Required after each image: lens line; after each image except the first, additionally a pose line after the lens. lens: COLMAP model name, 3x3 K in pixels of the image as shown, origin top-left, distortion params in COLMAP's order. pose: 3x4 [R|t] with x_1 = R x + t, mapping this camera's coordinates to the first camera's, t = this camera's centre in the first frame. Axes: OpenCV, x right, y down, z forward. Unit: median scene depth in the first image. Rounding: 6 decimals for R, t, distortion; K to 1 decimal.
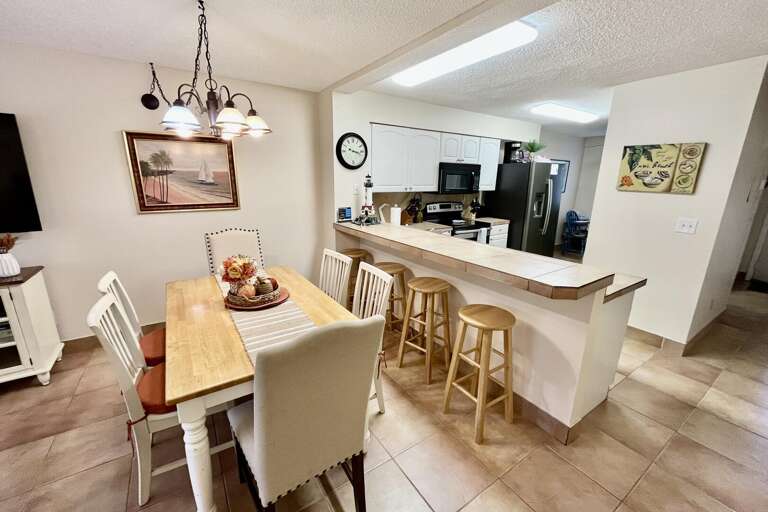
lens RADIAL K [[312.2, 0, 384.0], [0, 312.2, 256.0], [0, 0, 1]] dist [-0.000668, 0.000158]
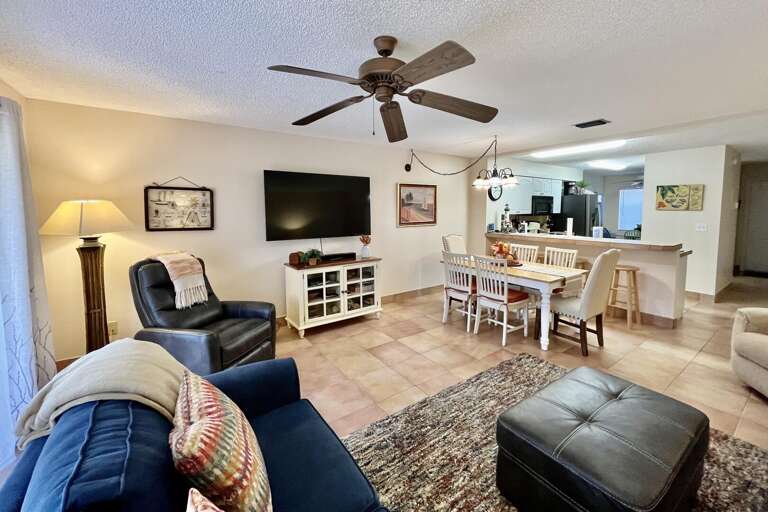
lens RADIAL K [[312.2, 0, 386.9], [0, 312.2, 225.6], [0, 0, 1]] dist [-0.000594, -0.000010]
pose [[0.999479, -0.019019, 0.026064, -0.783757], [0.023604, 0.981734, -0.188789, 0.164755], [-0.021998, 0.189306, 0.981672, -0.645076]]
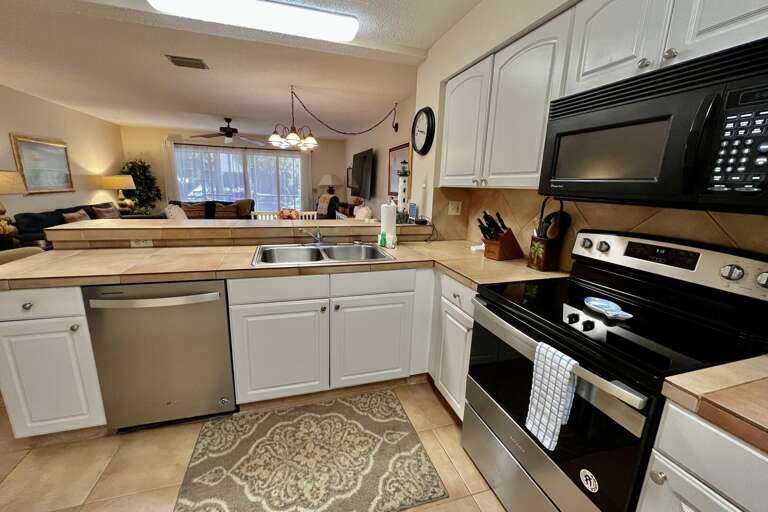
lens RADIAL K [[312.2, 0, 384.0], [0, 312.2, 256.0], [0, 0, 1]] dist [-0.000668, 0.000158]
pose [[-0.273106, 0.189259, -0.943183, 0.780320], [-0.275251, 0.924090, 0.265129, -0.249206], [0.921764, 0.332021, -0.200281, 1.272061]]
